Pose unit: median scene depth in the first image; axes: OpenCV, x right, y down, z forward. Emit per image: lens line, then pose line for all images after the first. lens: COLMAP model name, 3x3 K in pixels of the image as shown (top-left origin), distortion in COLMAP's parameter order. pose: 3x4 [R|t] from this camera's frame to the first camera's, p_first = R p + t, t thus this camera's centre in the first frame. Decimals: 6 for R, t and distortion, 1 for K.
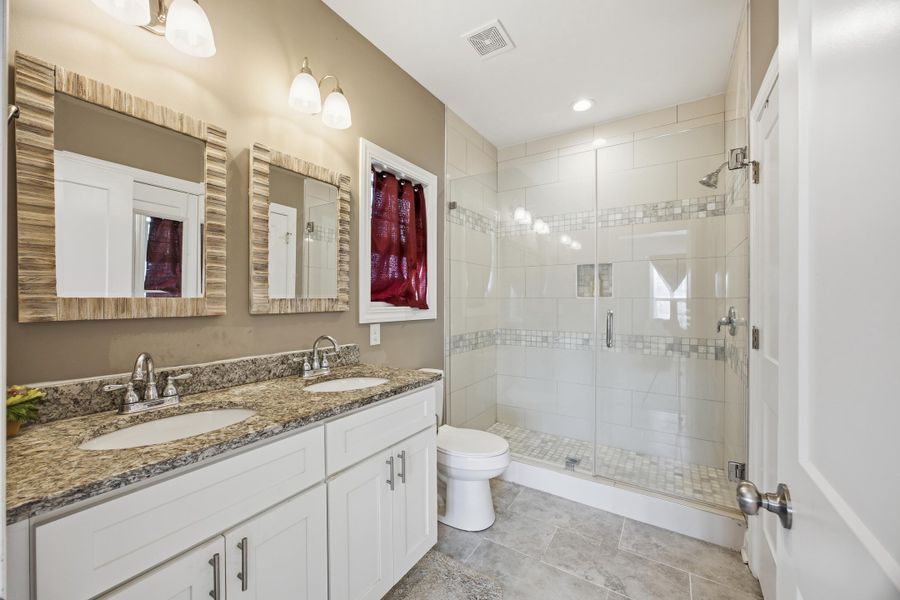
lens RADIAL K [[347.3, 0, 450.3], [0, 347.3, 301.7], [0, 0, 1]] dist [-0.002184, 0.000055]
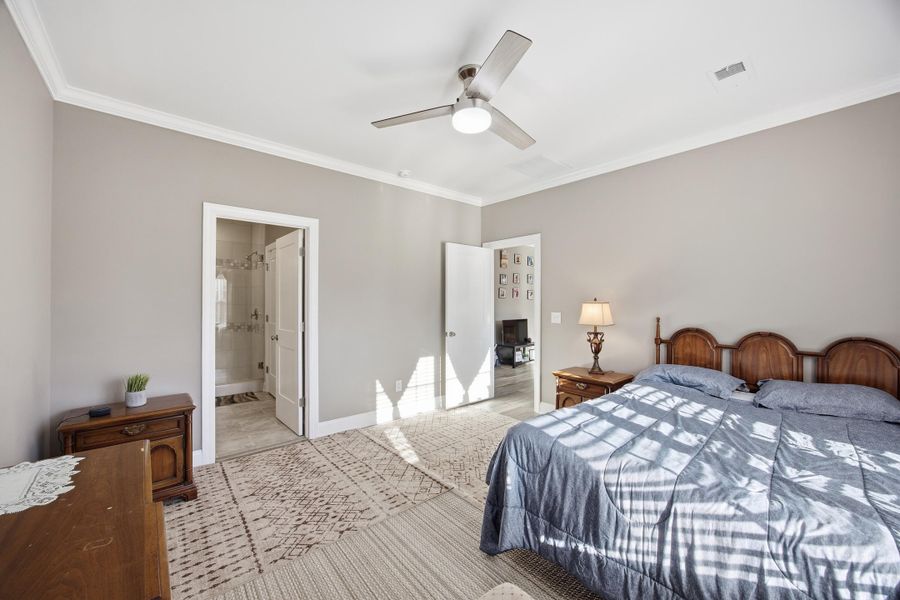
lens RADIAL K [[347.3, 0, 448.6], [0, 347.3, 301.1], [0, 0, 1]] dist [-0.002184, 0.000055]
pose [[0.303872, -0.000227, 0.952713, -1.137050], [-0.000093, 1.000000, 0.000268, -0.038620], [-0.952713, -0.000170, 0.303872, -1.080259]]
